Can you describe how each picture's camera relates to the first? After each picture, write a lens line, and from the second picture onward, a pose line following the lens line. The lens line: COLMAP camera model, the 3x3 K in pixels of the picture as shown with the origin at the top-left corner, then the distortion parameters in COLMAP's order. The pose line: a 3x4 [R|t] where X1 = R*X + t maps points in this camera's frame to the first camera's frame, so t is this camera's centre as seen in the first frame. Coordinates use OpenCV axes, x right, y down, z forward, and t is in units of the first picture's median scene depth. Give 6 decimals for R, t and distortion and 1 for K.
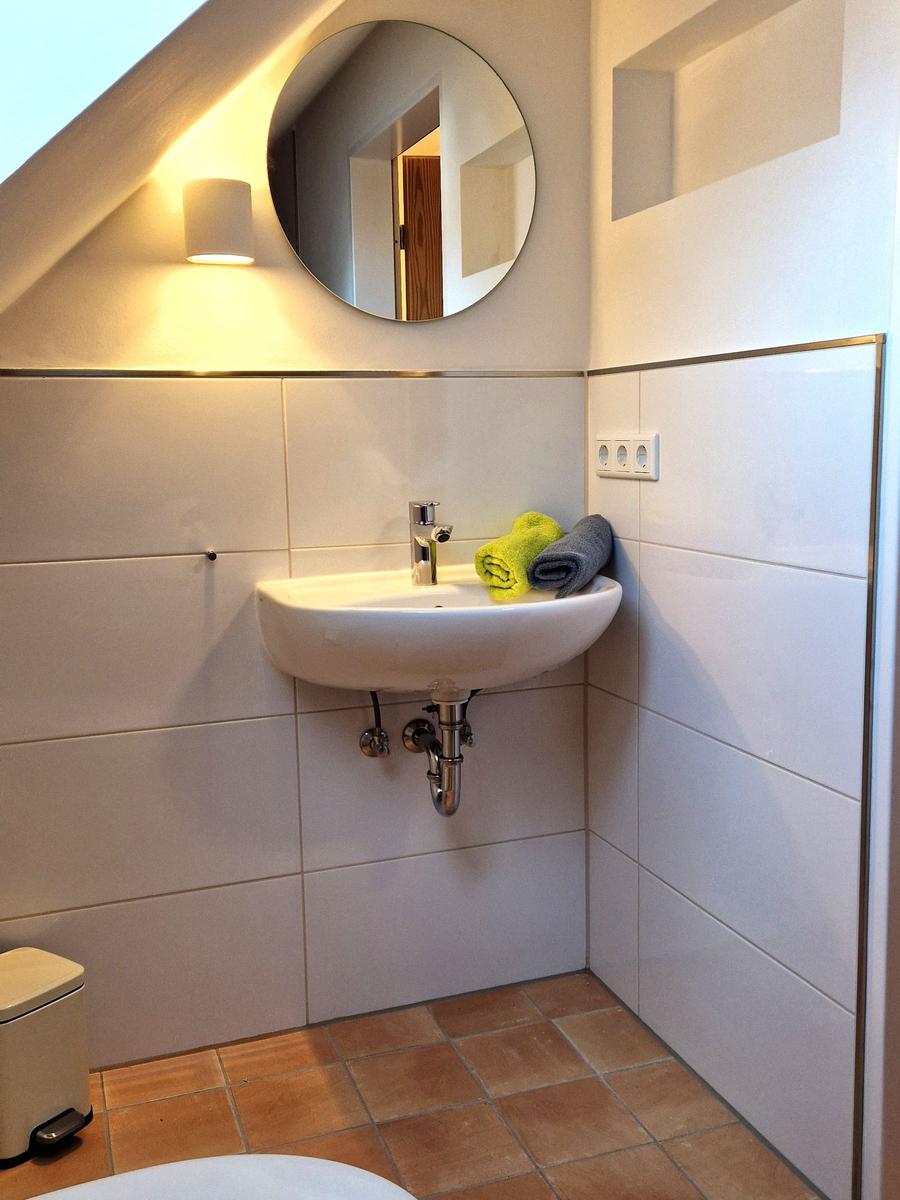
lens RADIAL K [[1146.8, 0, 450.0], [0, 1146.8, 600.0], [0, 0, 1]] dist [0.099031, -0.105613]
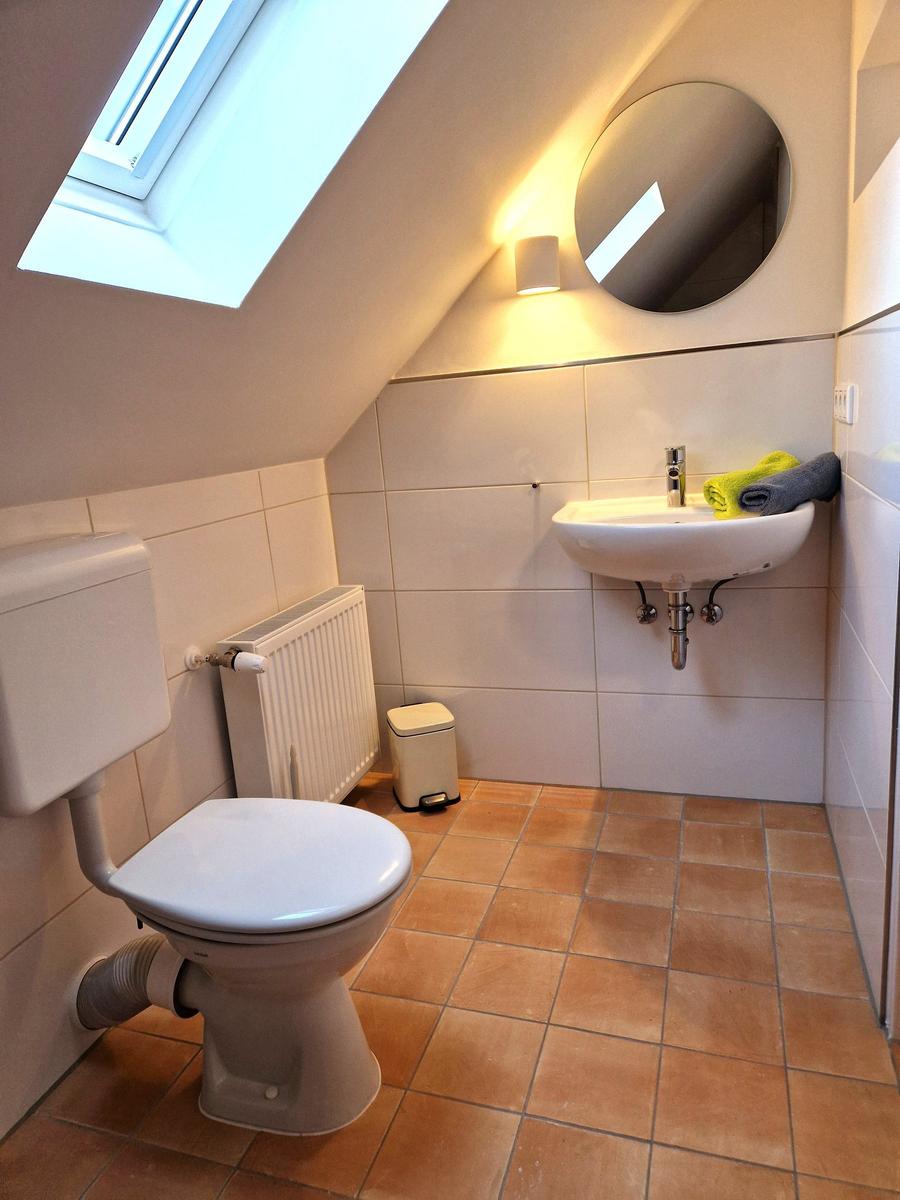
lens RADIAL K [[794.7, 0, 450.0], [0, 794.7, 600.0], [0, 0, 1]] dist [0.080244, -0.073116]
pose [[0.784069, 0.095986, -0.613207, 0.378281], [-0.024053, 0.991926, 0.124512, -0.015473], [0.620207, -0.082877, 0.780048, 0.055164]]
